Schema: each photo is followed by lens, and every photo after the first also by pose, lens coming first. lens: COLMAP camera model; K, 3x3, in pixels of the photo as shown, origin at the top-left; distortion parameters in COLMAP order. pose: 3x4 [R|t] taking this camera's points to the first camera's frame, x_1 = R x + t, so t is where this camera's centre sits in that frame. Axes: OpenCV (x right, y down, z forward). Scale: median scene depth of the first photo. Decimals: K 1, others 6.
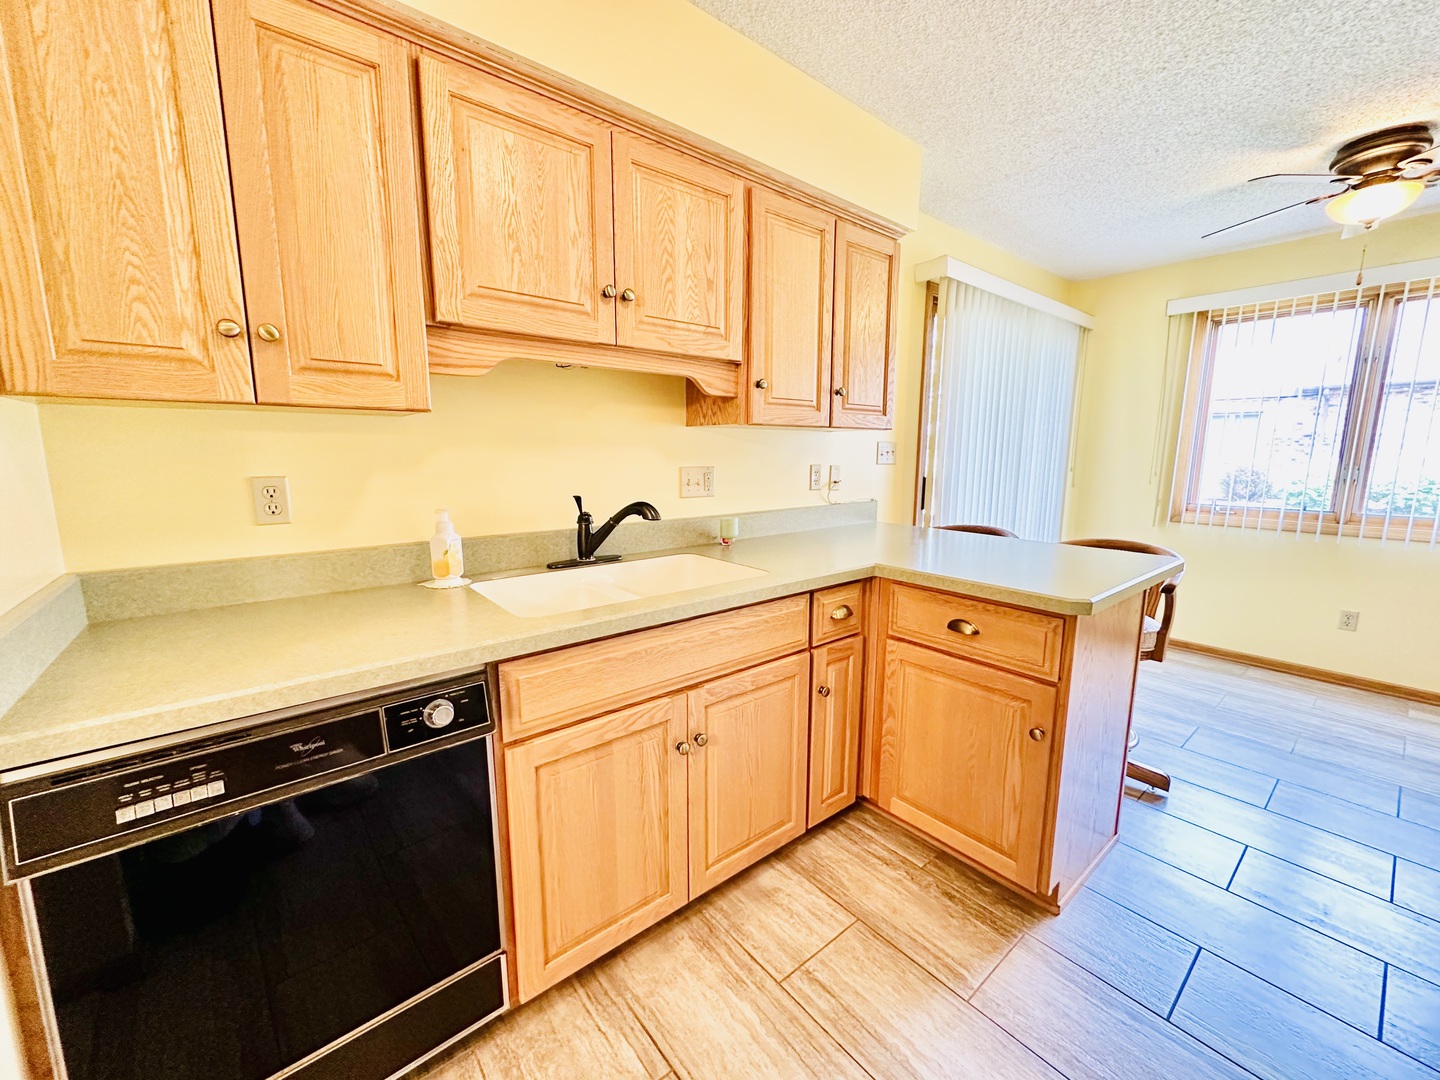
lens RADIAL K [[572.8, 0, 723.7], [0, 572.8, 534.6], [0, 0, 1]] dist [-0.000763, 0.000276]
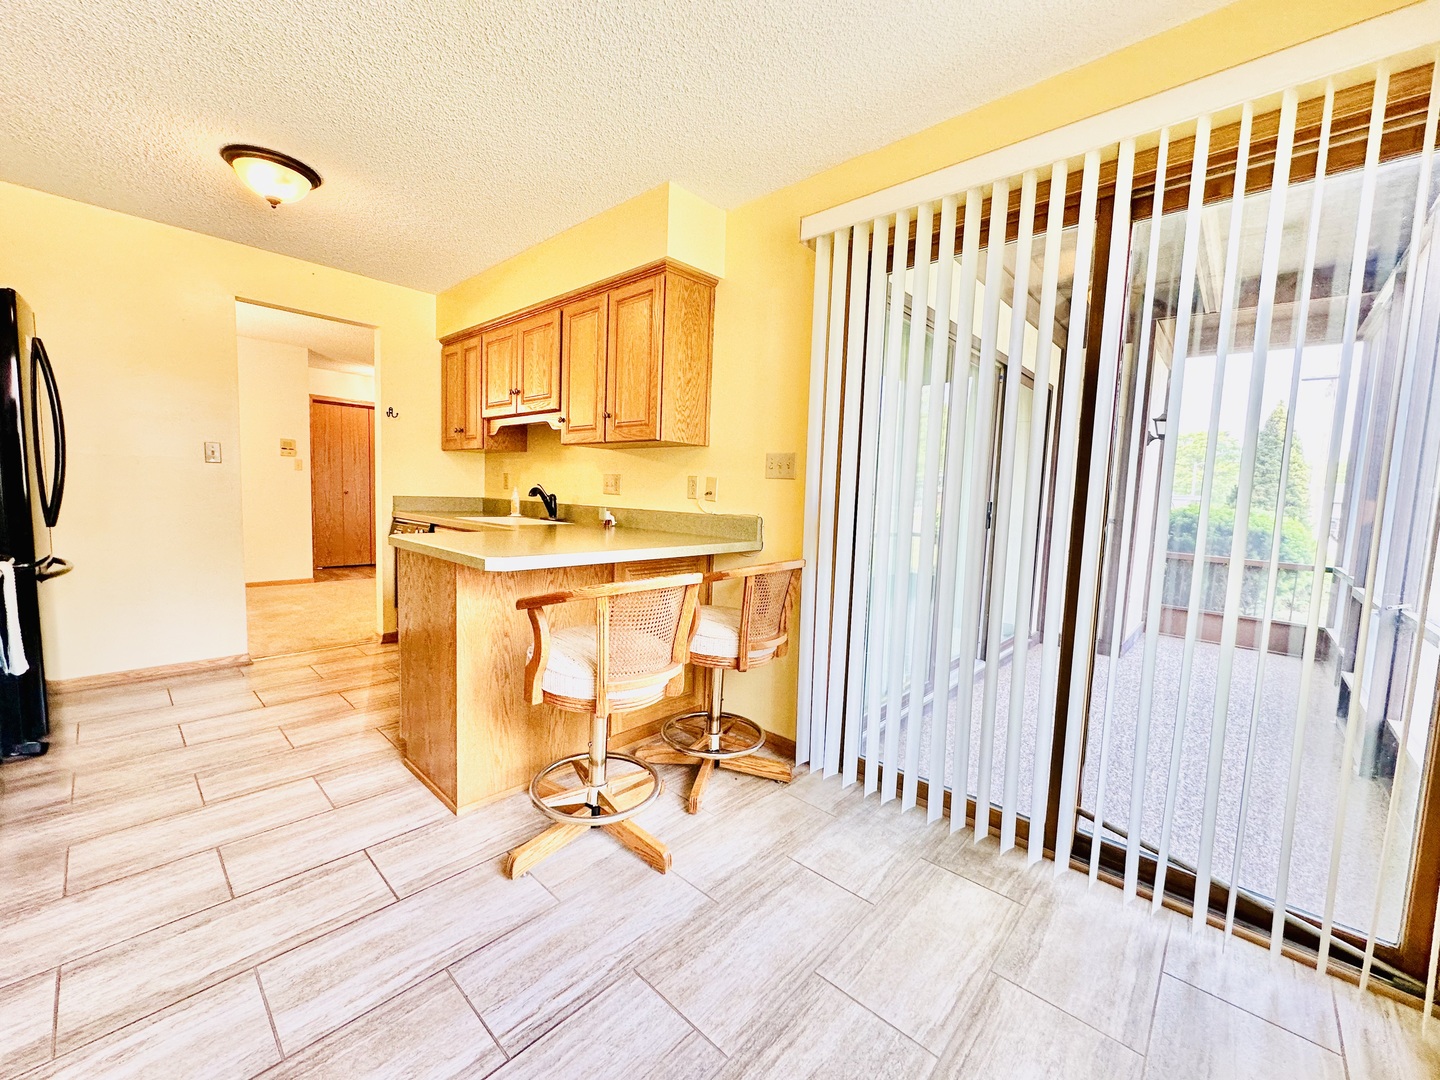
lens RADIAL K [[572.8, 0, 728.6], [0, 572.8, 541.9], [0, 0, 1]] dist [-0.000763, 0.000276]
pose [[0.145292, 0.082199, -0.985968, 1.641097], [-0.182731, 0.981628, 0.054910, -0.088041], [0.972368, 0.172189, 0.157643, 1.159576]]
